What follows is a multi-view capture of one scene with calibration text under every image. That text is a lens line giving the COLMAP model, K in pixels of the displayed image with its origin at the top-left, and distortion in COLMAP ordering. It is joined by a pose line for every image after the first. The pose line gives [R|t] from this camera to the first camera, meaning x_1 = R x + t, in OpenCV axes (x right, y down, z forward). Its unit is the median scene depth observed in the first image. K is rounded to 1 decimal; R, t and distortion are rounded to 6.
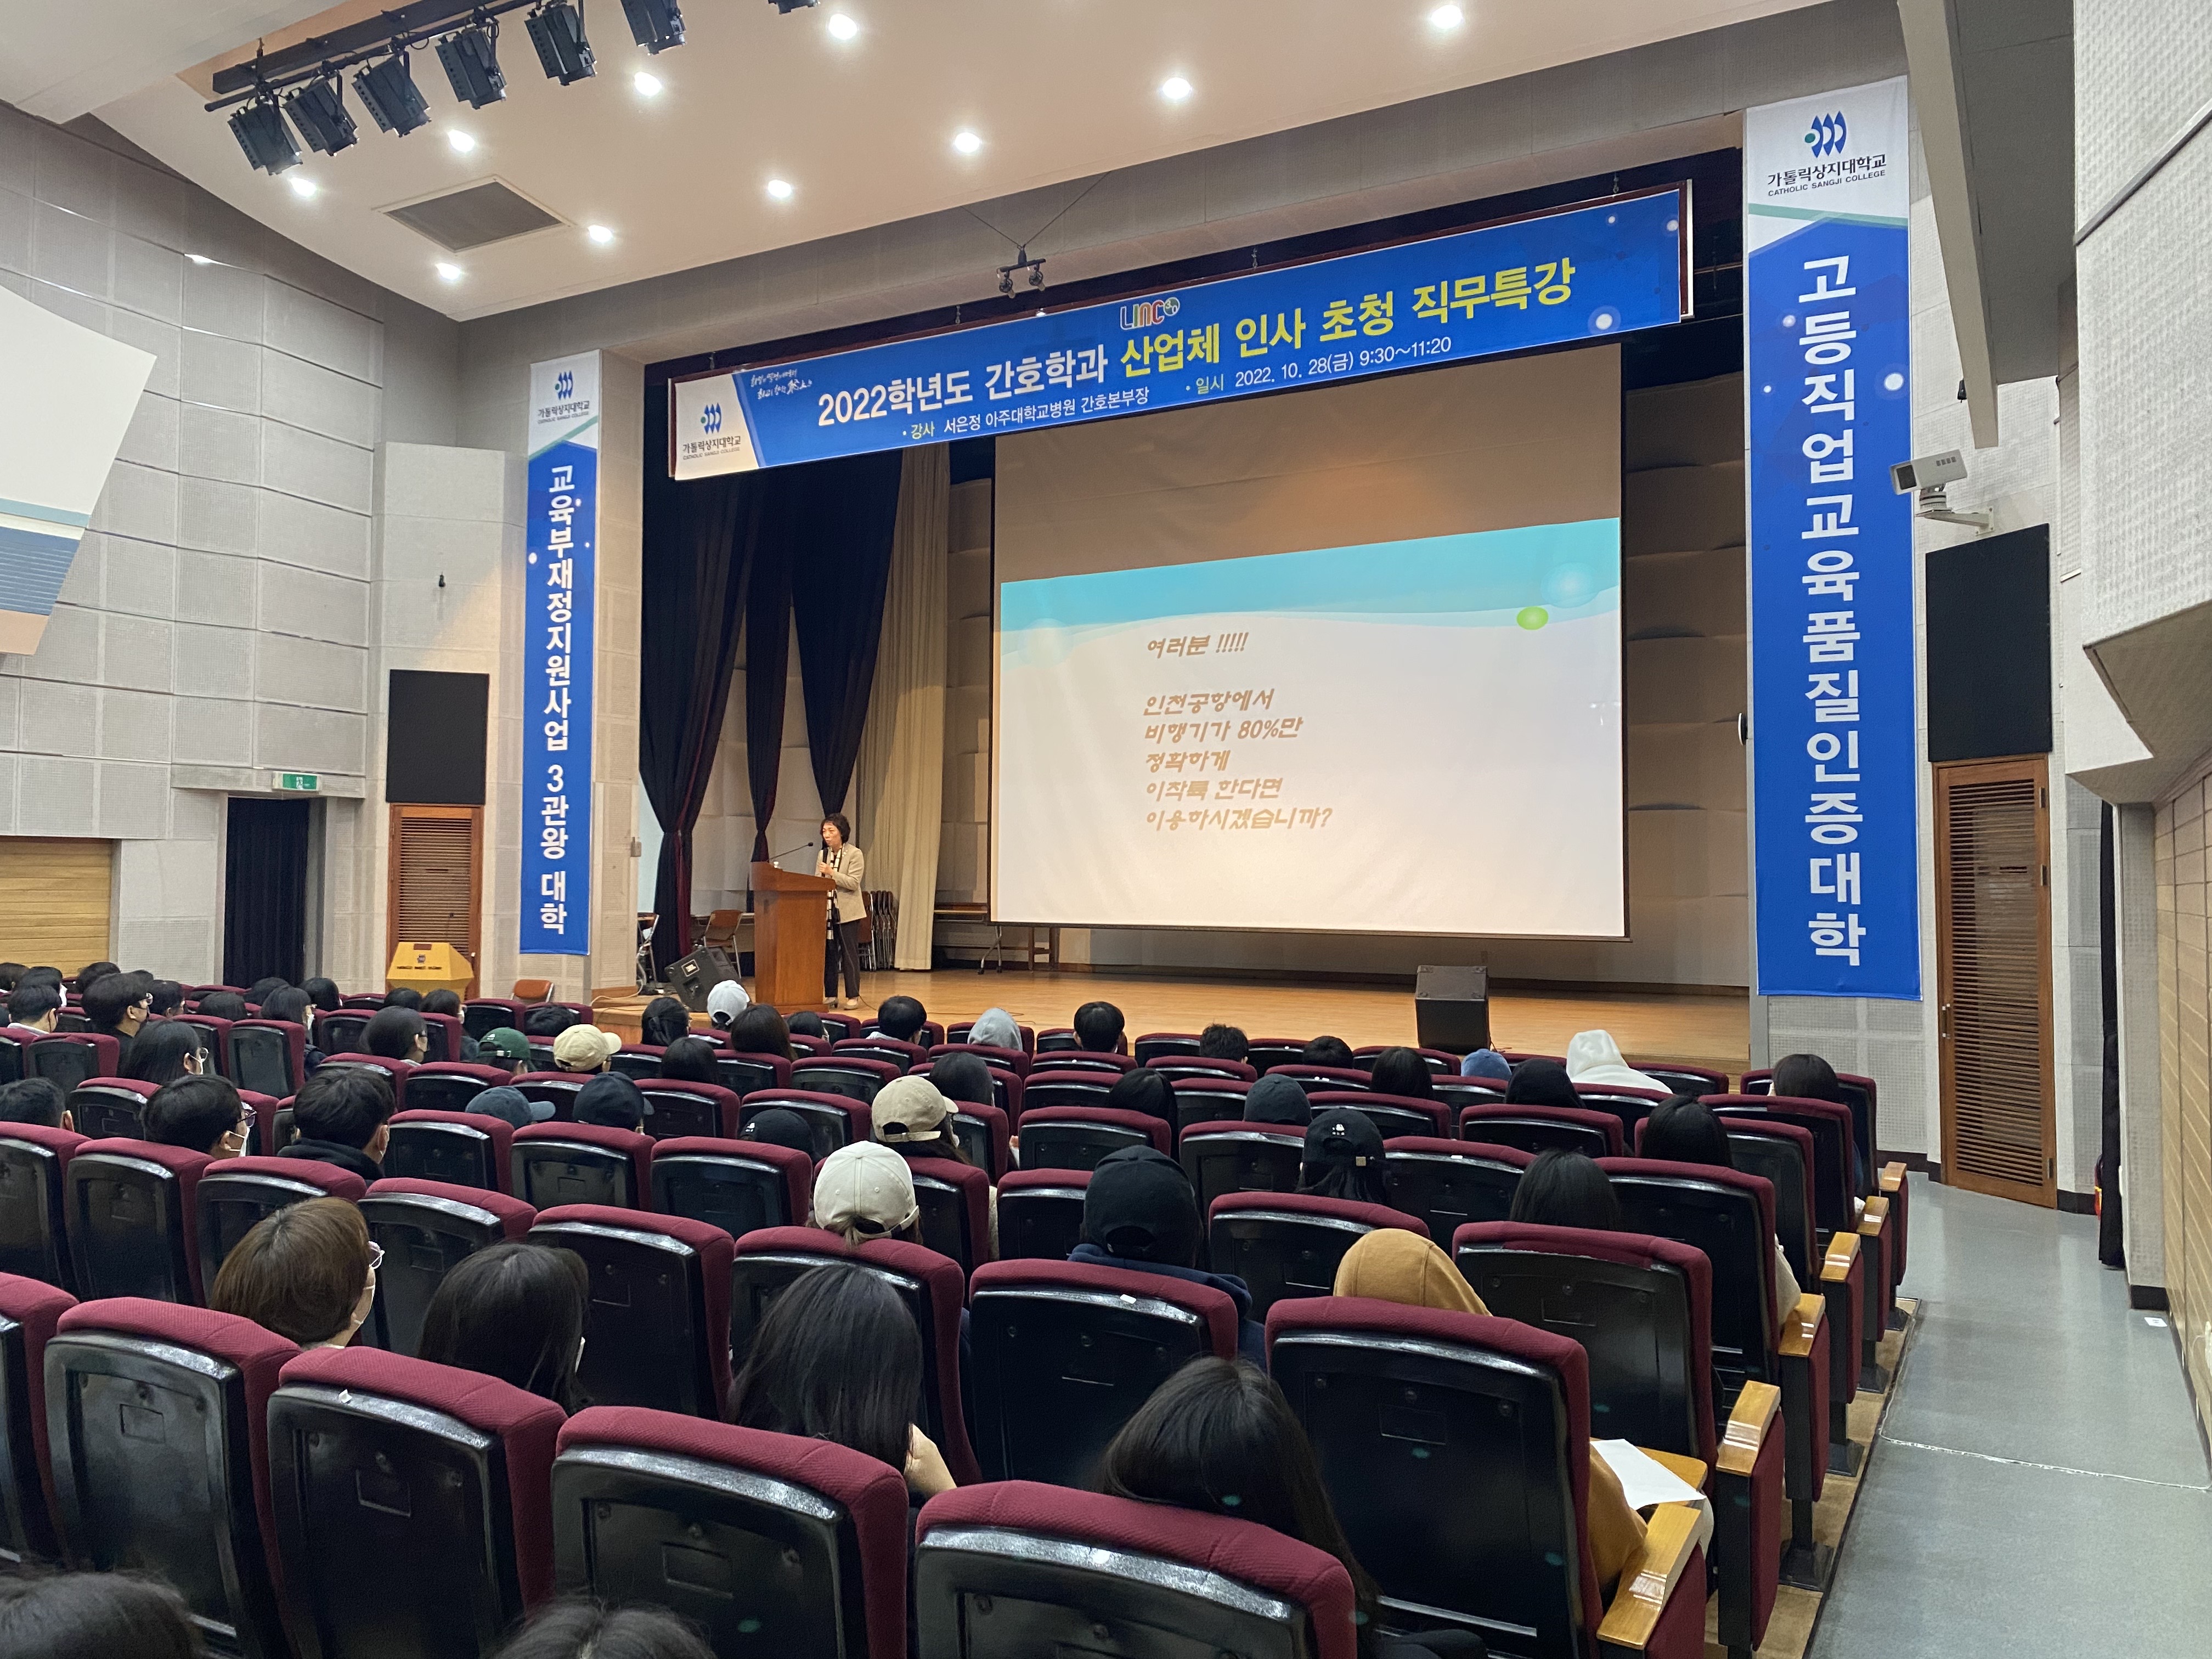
lens RADIAL K [[1679.9, 0, 1080.1], [0, 1679.9, 834.5], [0, 0, 1]] dist [0.041826, -0.069780]
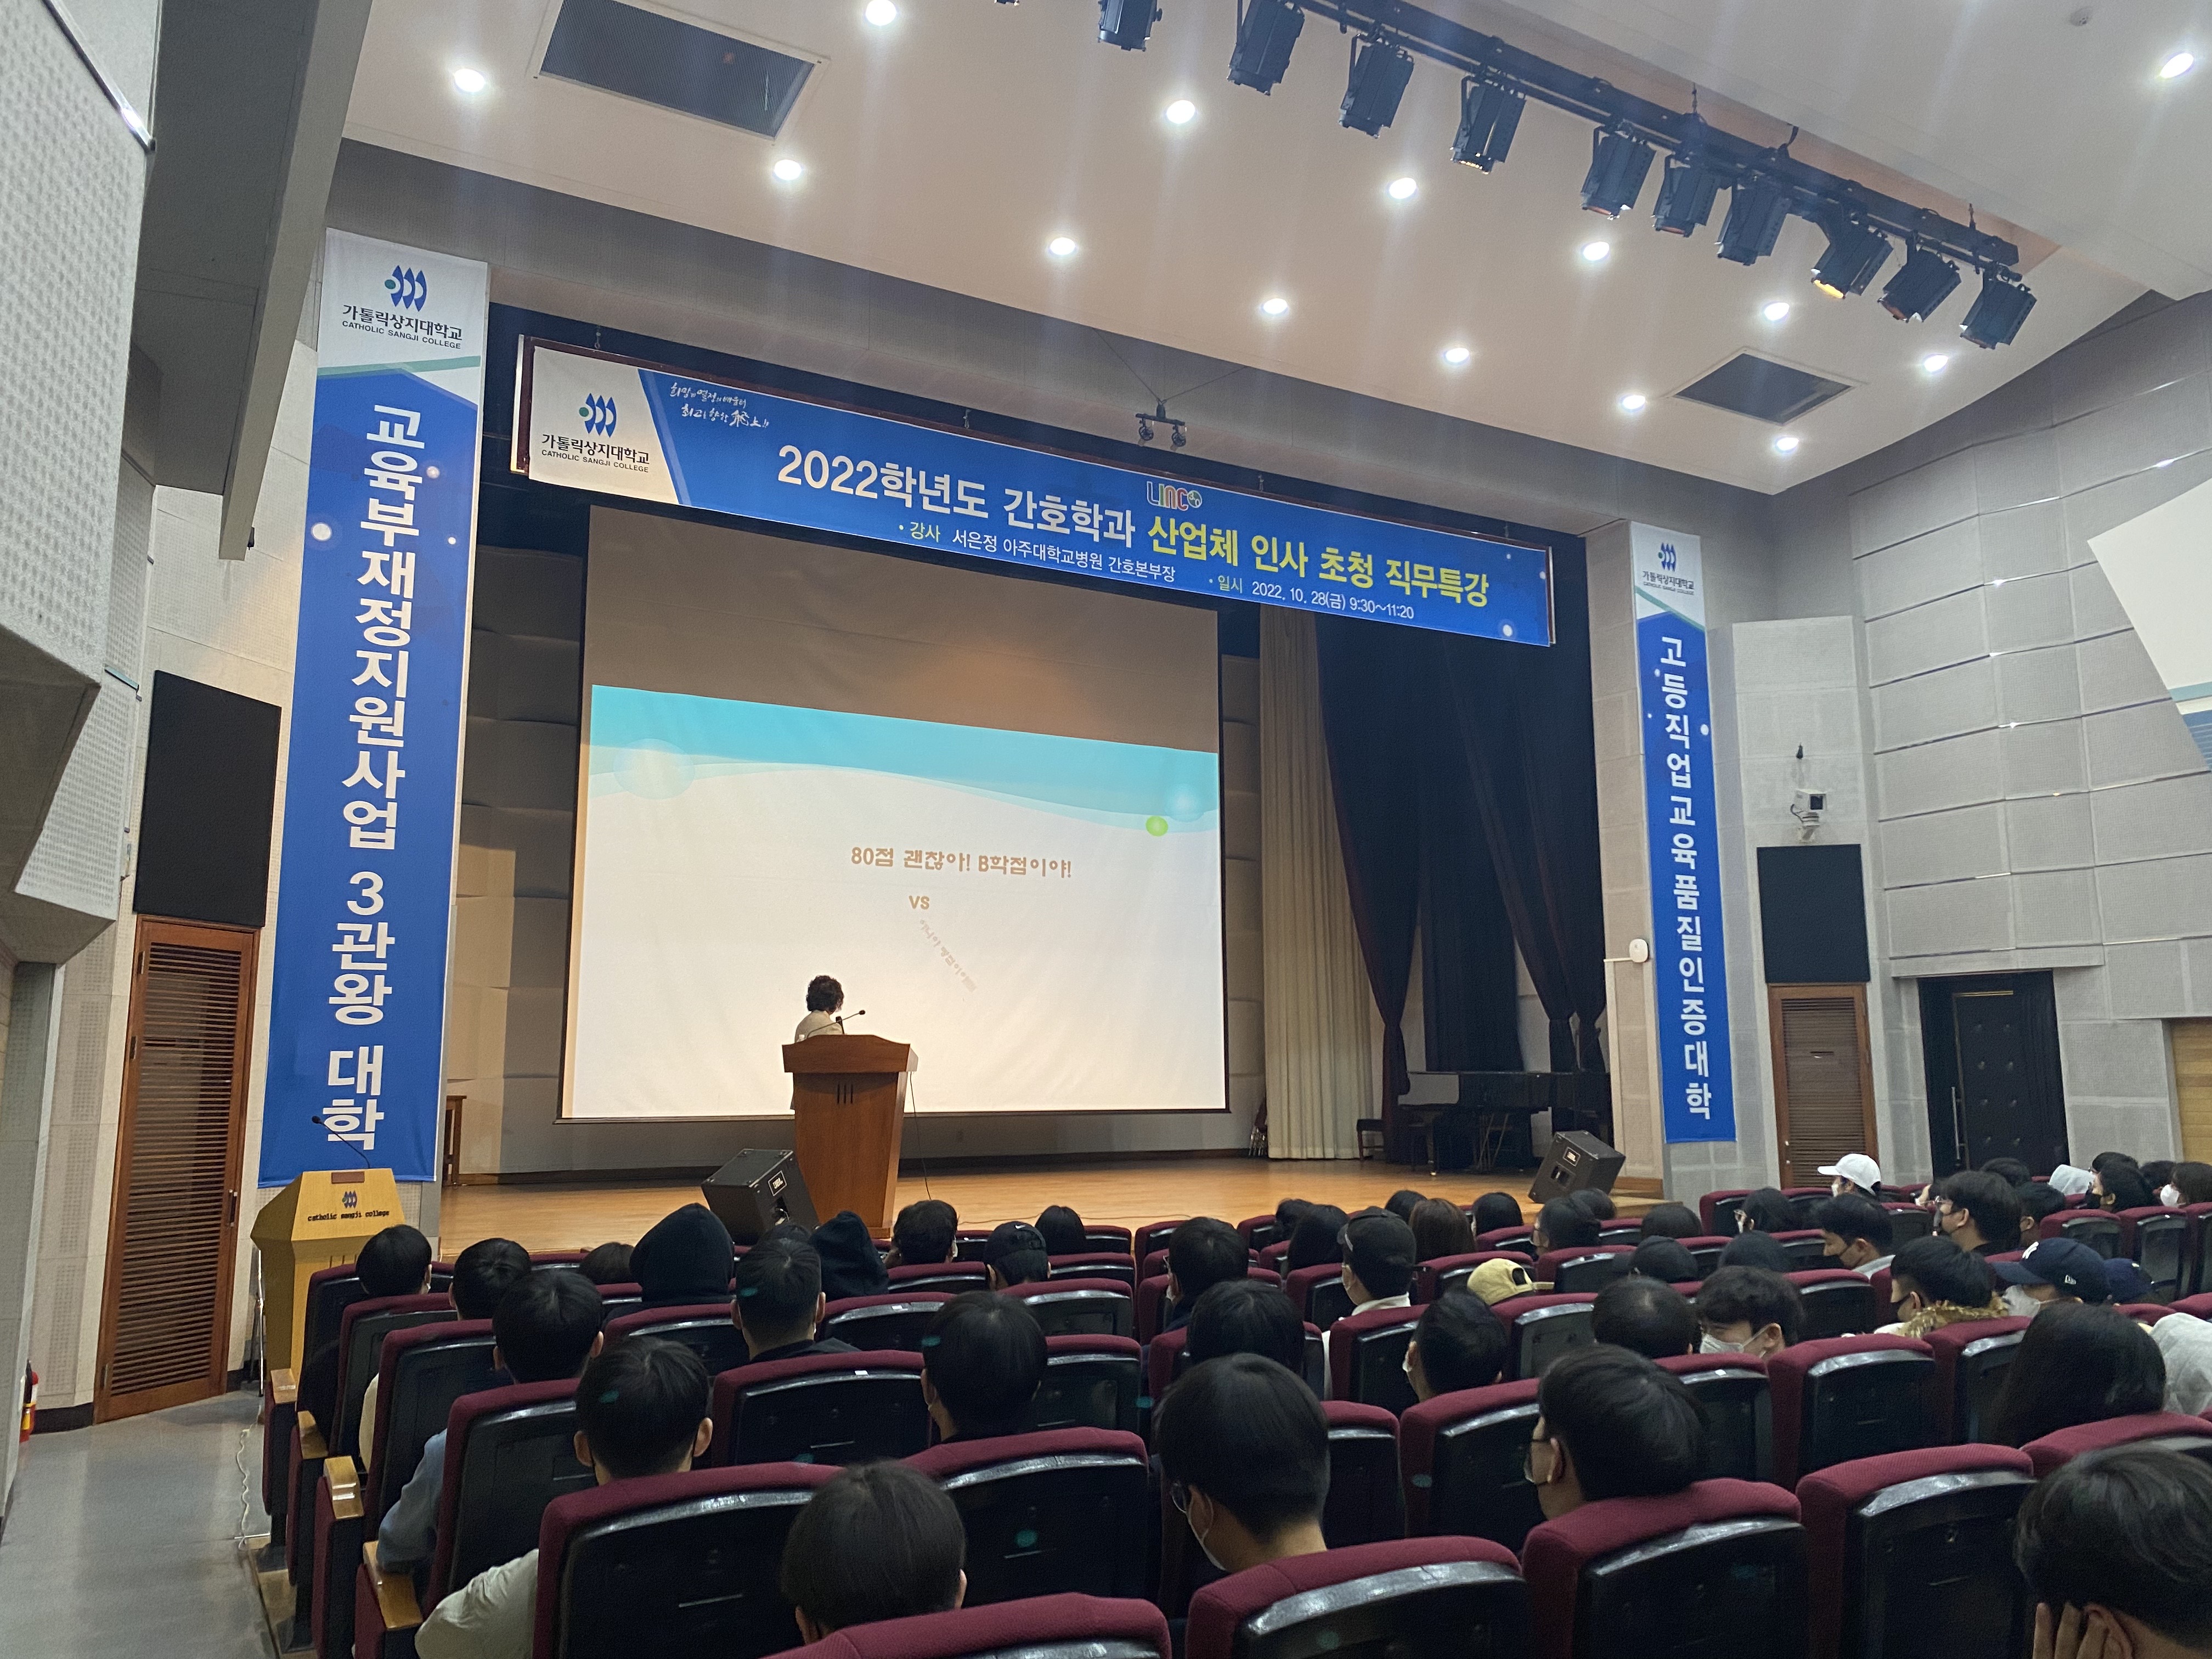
lens RADIAL K [[1679.9, 0, 1084.4], [0, 1679.9, 831.9], [0, 0, 1]] dist [0.041826, -0.069780]
pose [[0.509501, 0.116719, 0.852517, -0.744346], [-0.021404, 0.992170, -0.123047, 0.015501], [-0.860204, 0.044445, 0.508009, 0.486031]]
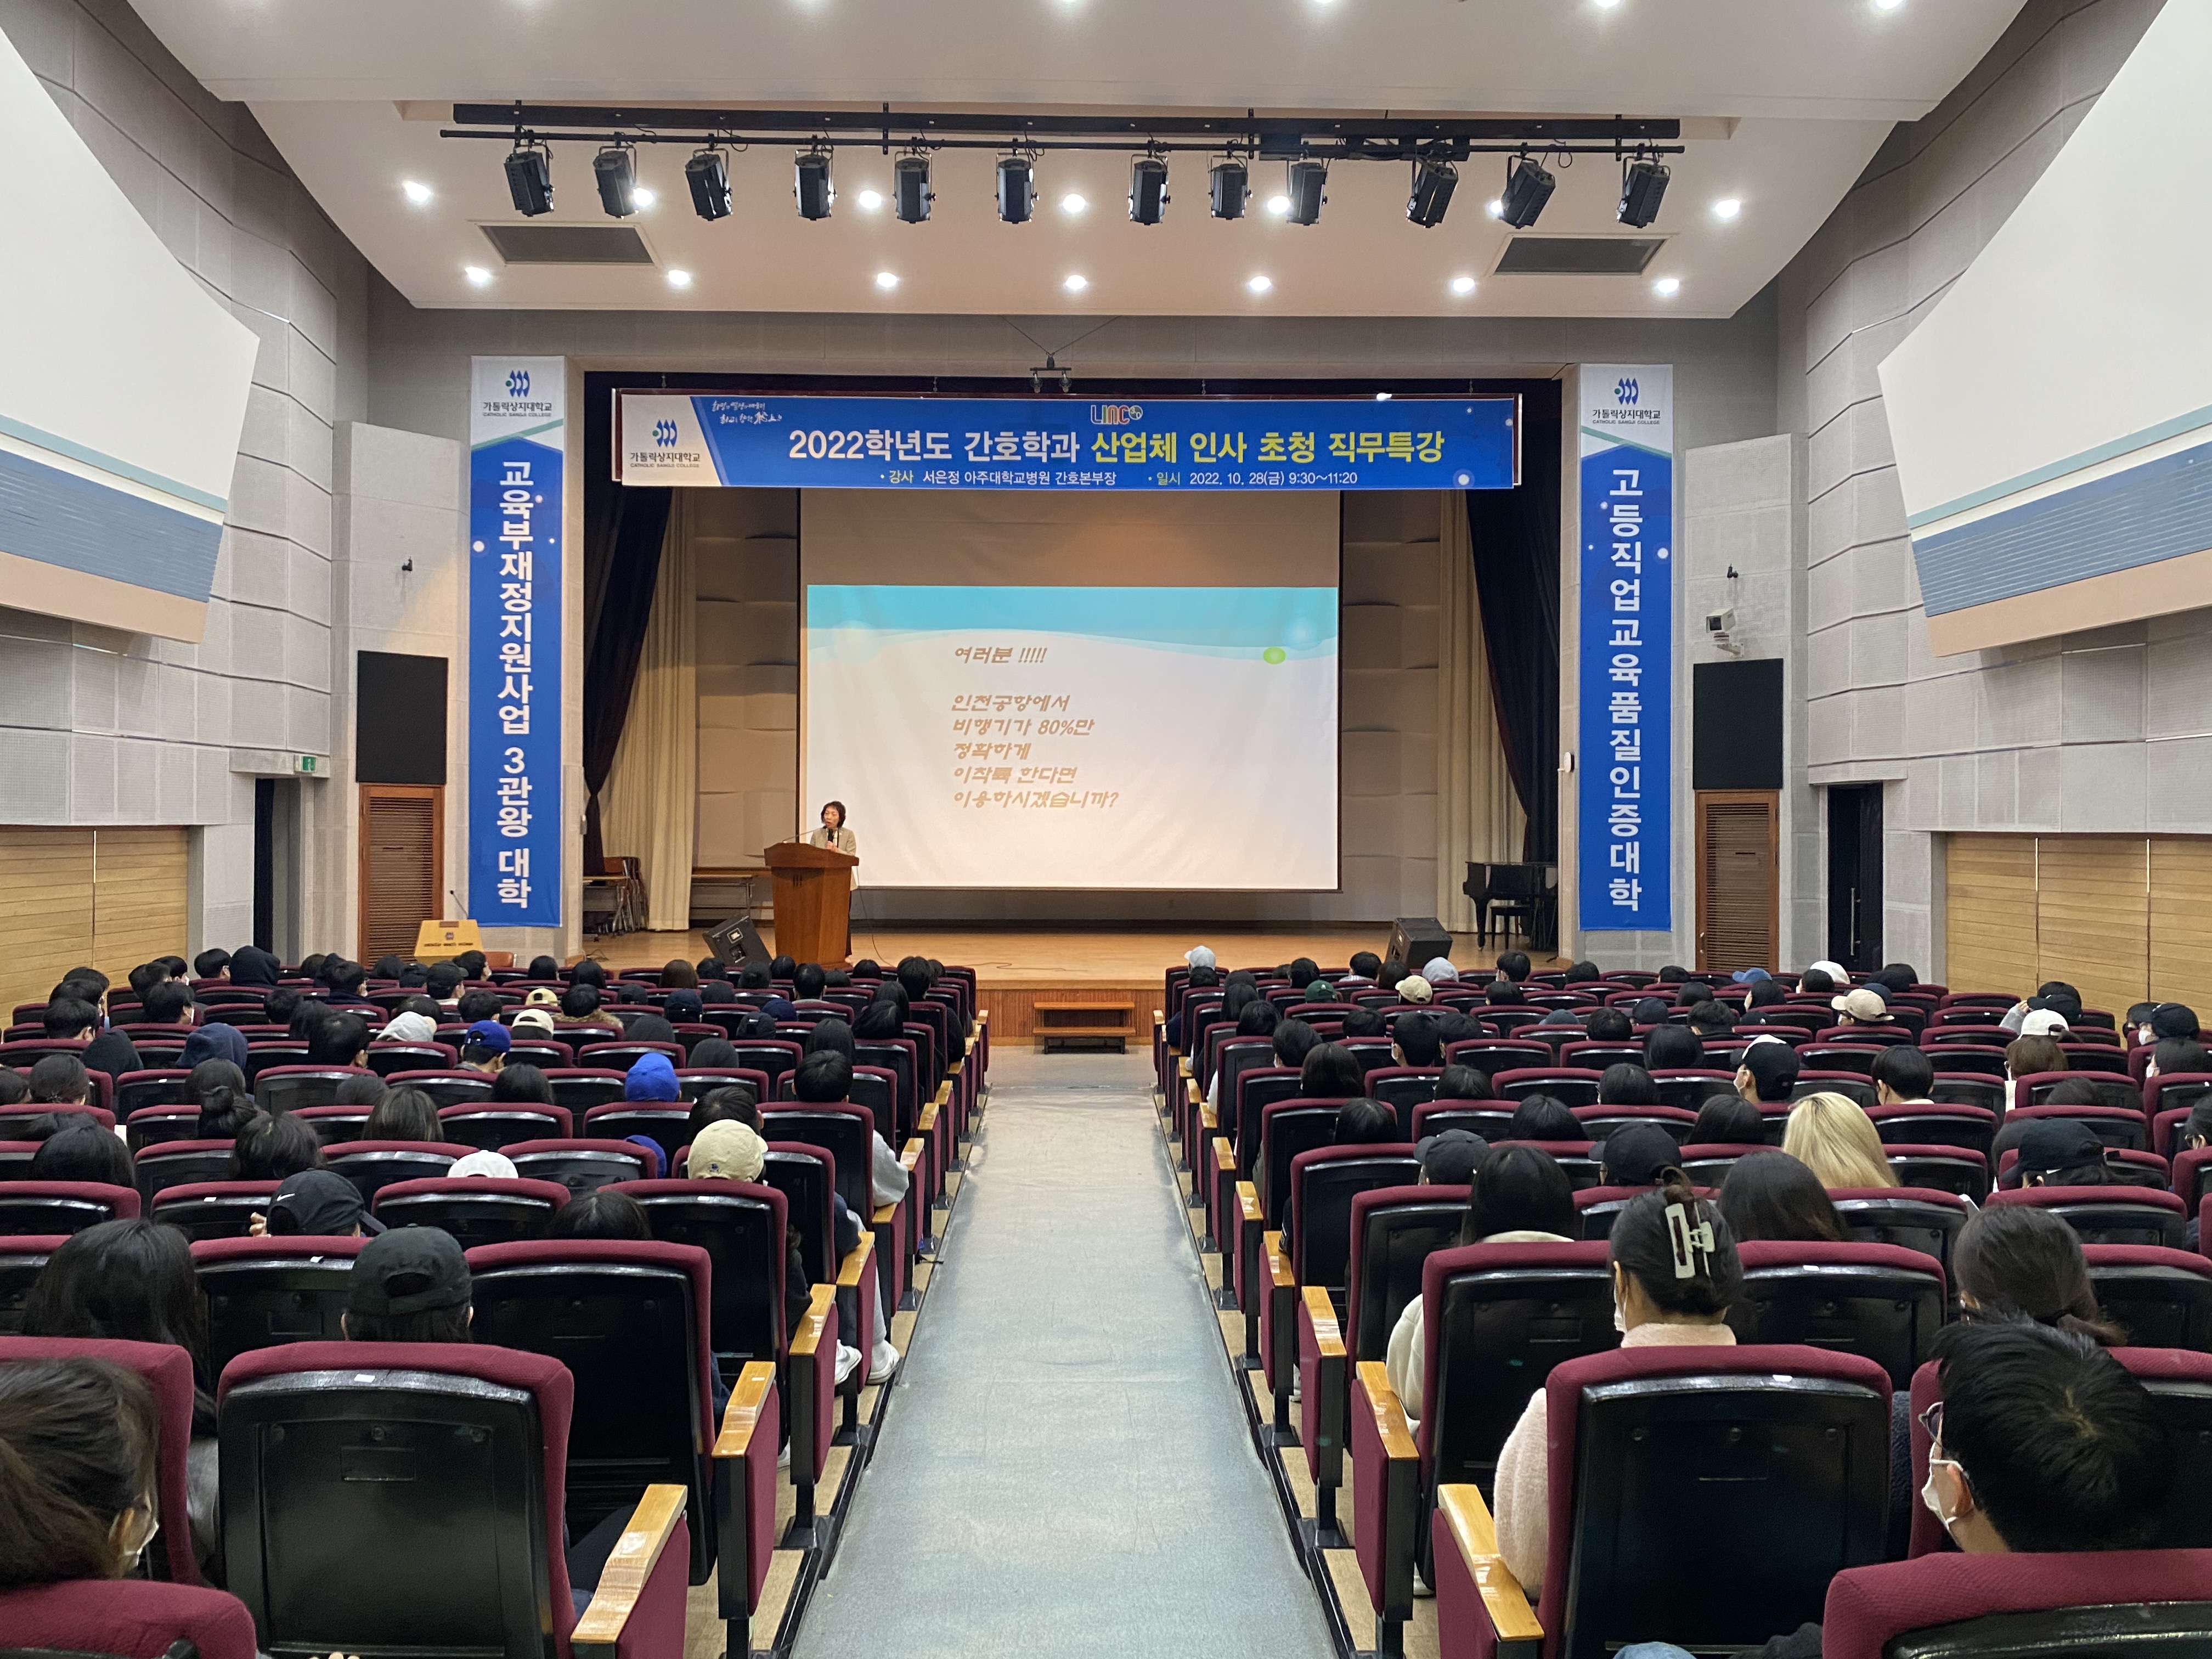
lens RADIAL K [[1679.9, 0, 1078.0], [0, 1679.9, 837.6], [0, 0, 1]] dist [0.041826, -0.069780]
pose [[0.864962, -0.005738, 0.501804, -0.565126], [-0.014954, 0.999196, 0.037202, -0.031186], [-0.501614, -0.039683, 0.864181, -0.093782]]
